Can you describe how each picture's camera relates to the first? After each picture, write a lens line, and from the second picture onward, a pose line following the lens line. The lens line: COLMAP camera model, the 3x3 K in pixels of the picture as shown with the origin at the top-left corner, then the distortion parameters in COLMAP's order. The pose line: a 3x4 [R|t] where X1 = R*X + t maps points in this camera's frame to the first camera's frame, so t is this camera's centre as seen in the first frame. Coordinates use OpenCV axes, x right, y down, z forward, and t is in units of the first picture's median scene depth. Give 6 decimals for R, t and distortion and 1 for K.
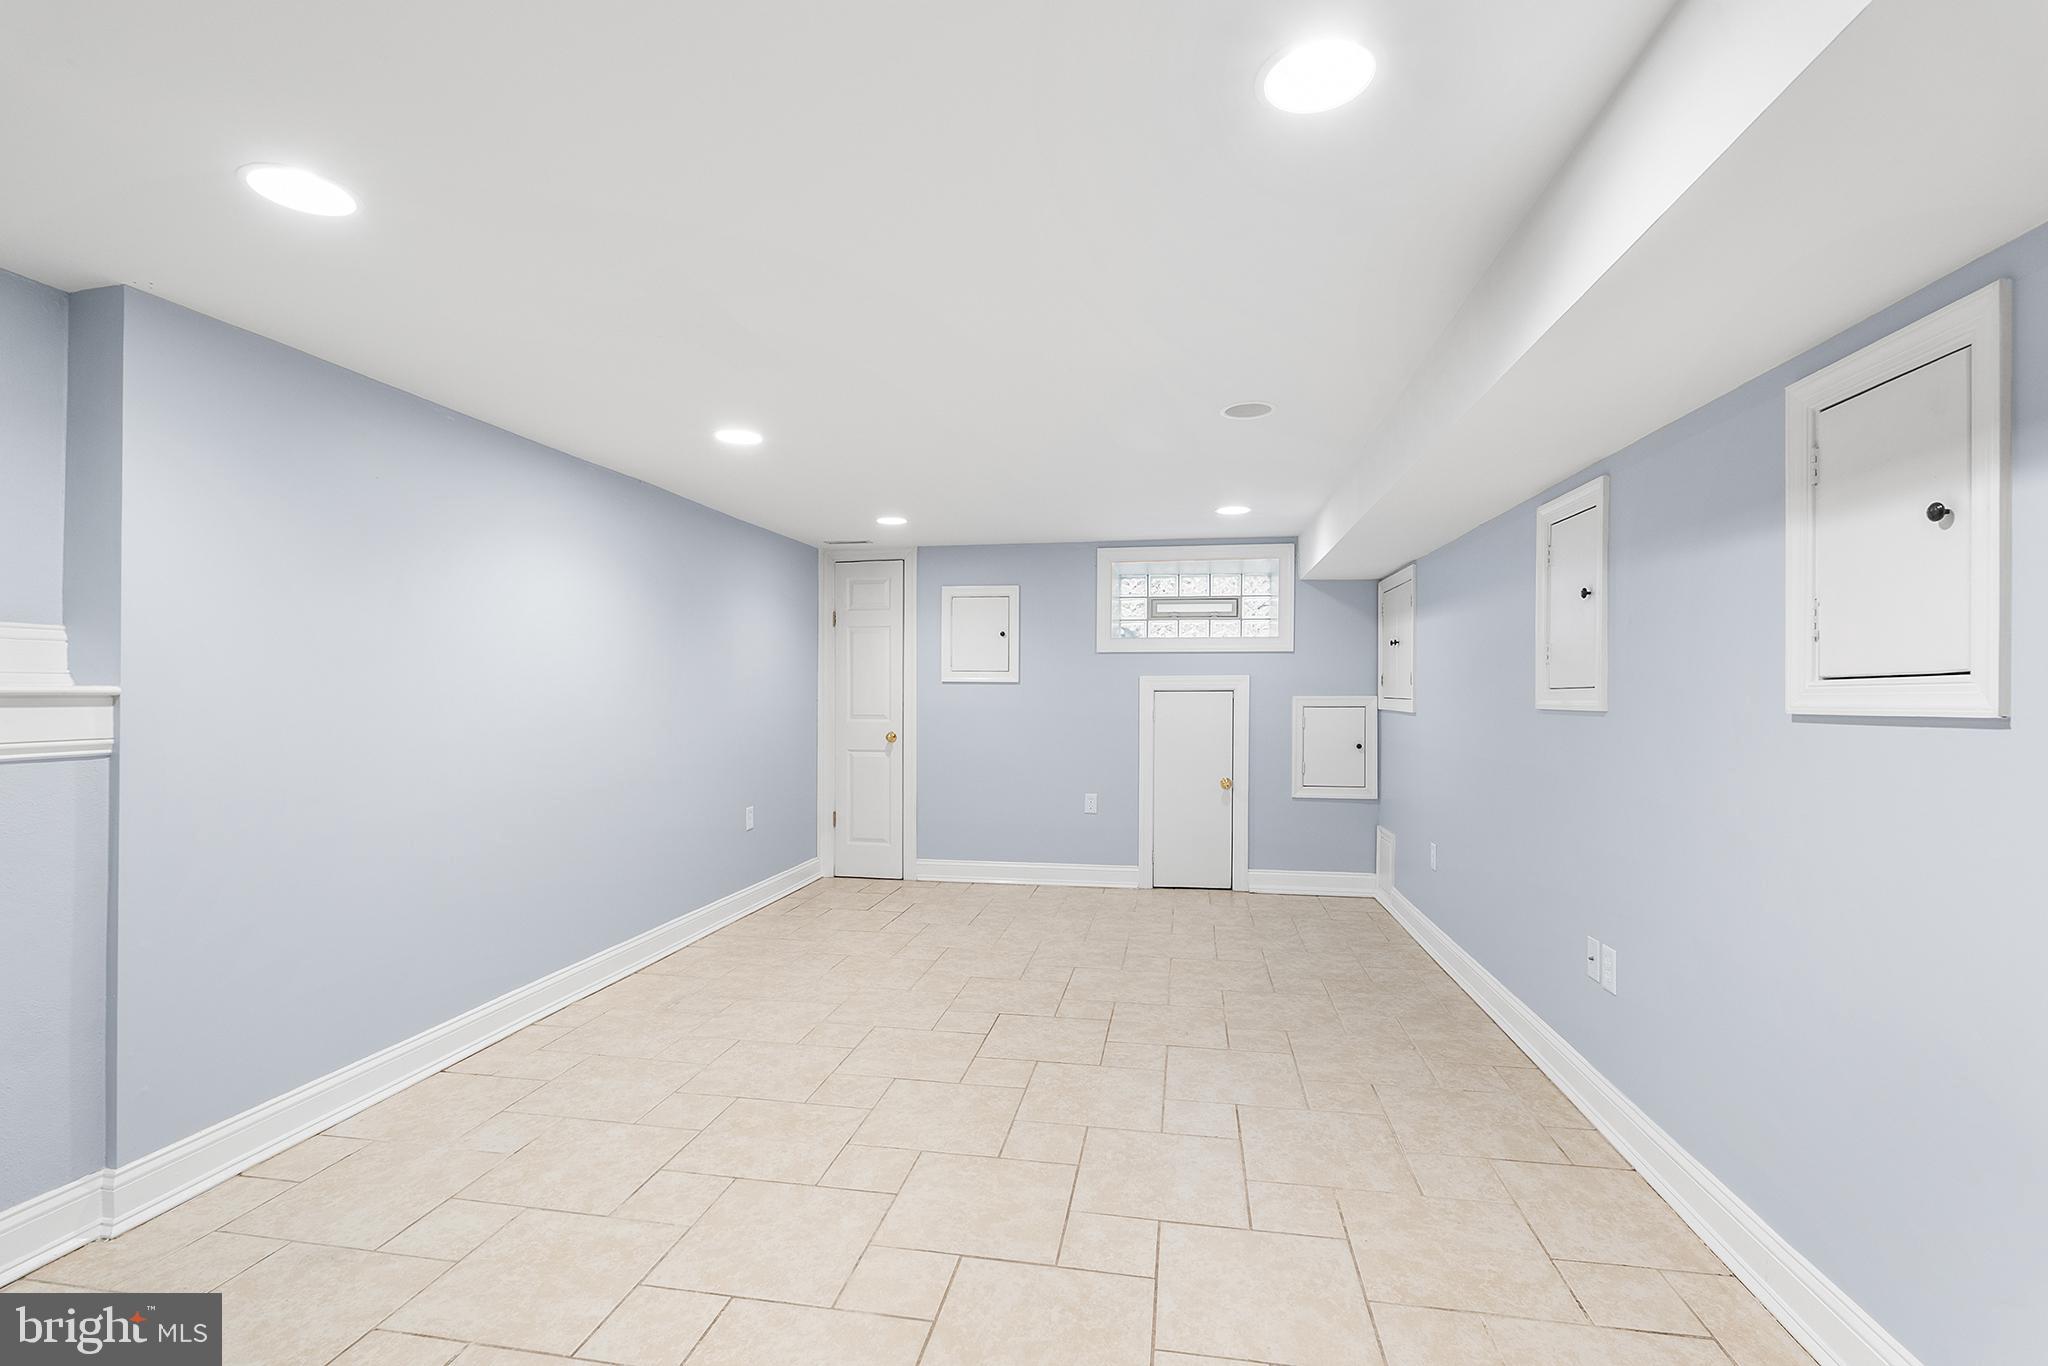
lens RADIAL K [[930.0, 0, 1024.7], [0, 930.0, 690.2], [0, 0, 1]] dist [-0.000501, 0.000086]
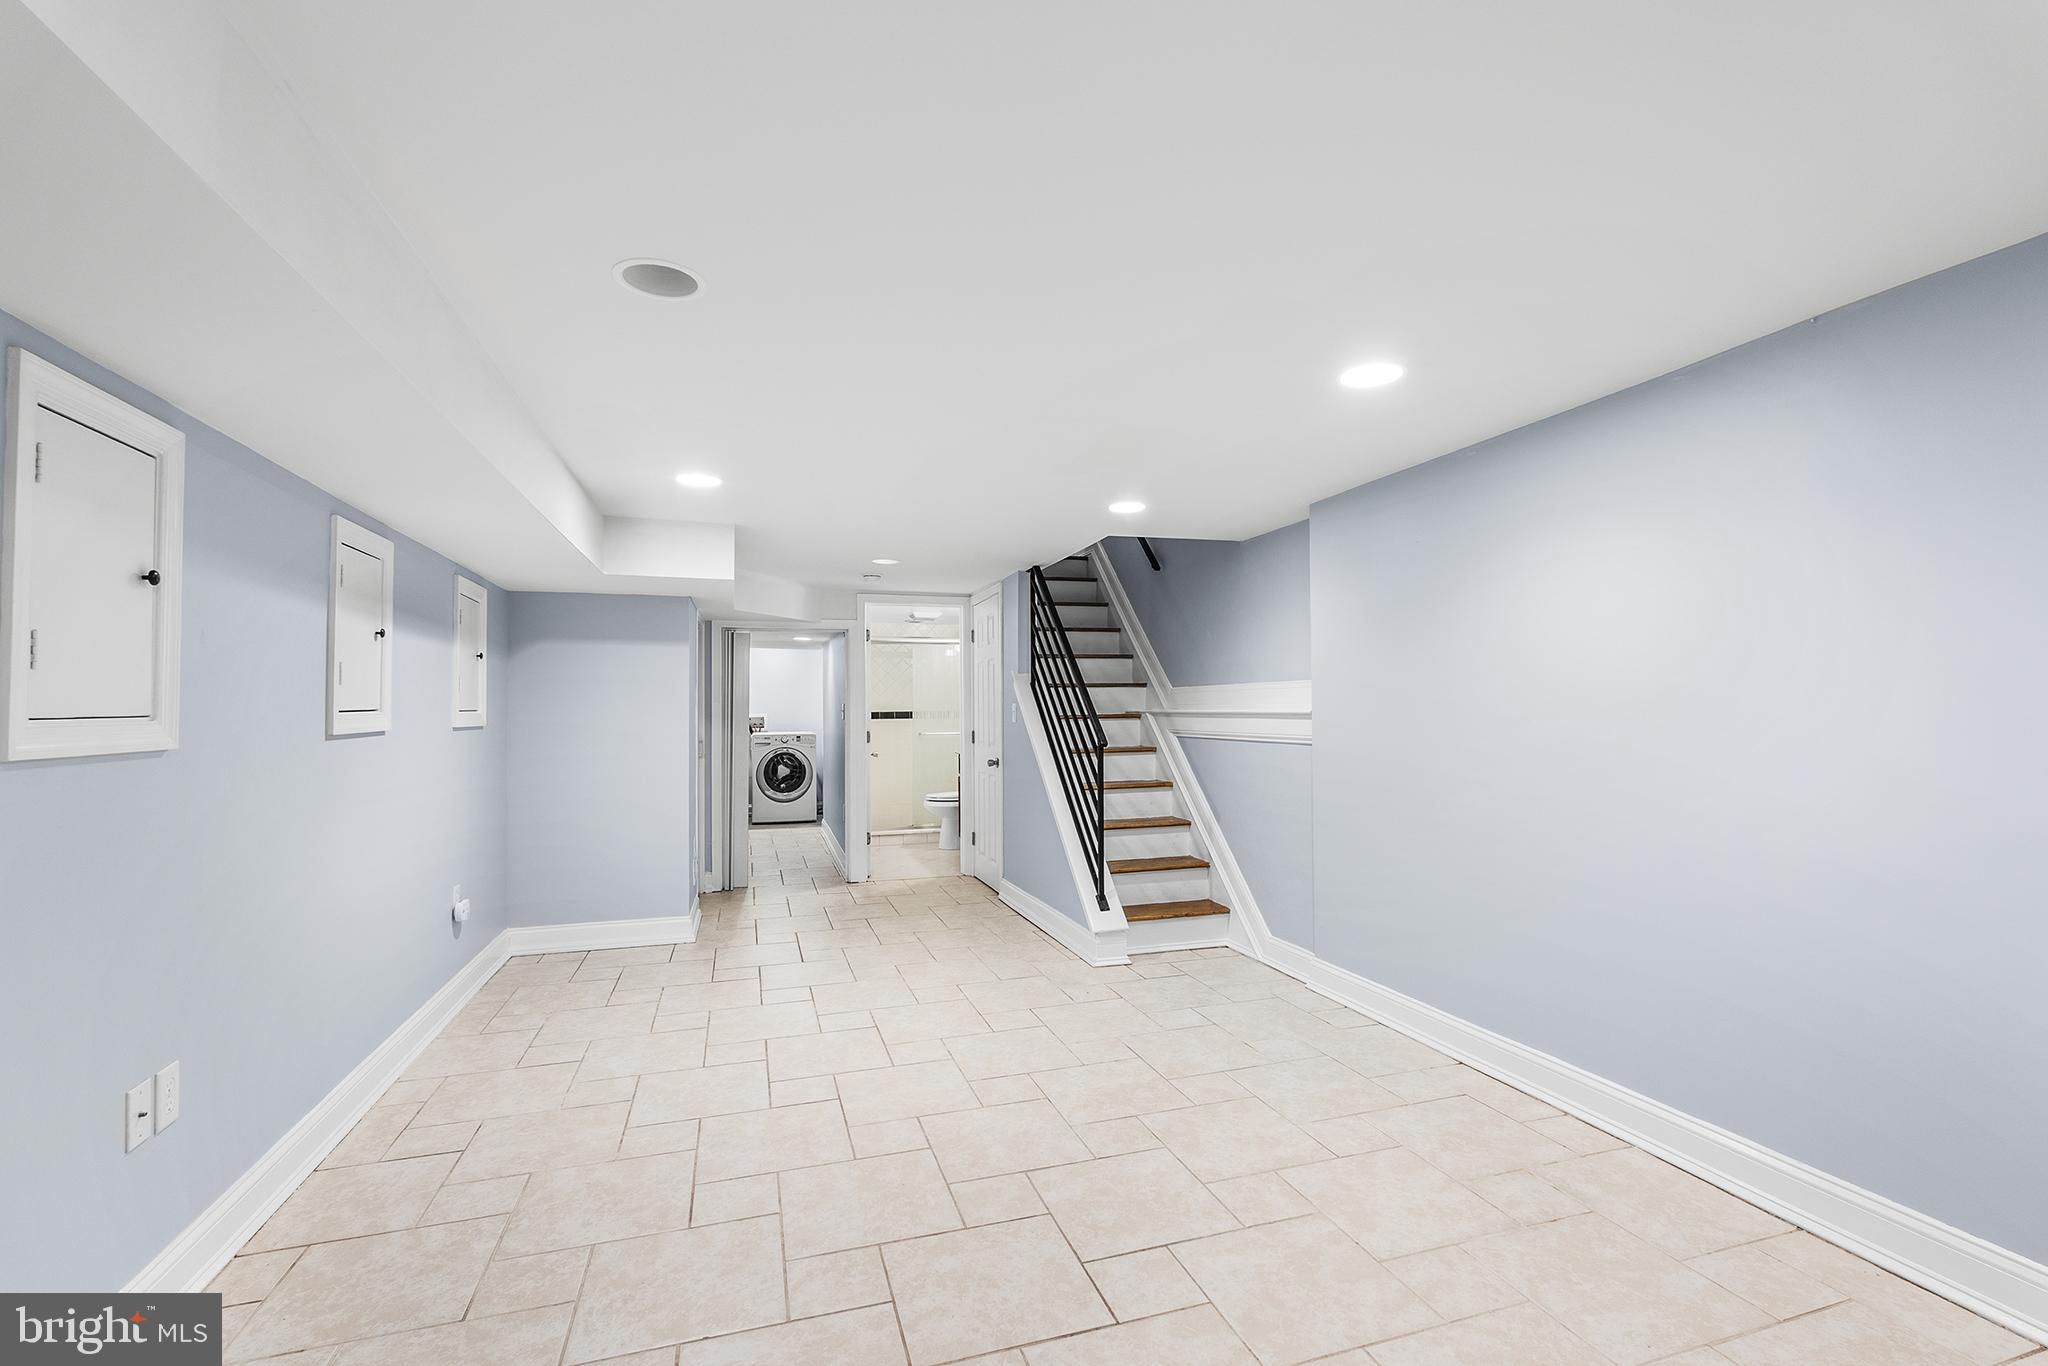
lens RADIAL K [[930.0, 0, 1035.3], [0, 930.0, 687.4], [0, 0, 1]] dist [-0.000501, 0.000086]
pose [[-0.887900, -0.006557, -0.459990, 0.347277], [0.006680, 0.999609, -0.027143, -0.001079], [0.459988, -0.027173, -0.887509, 1.935535]]
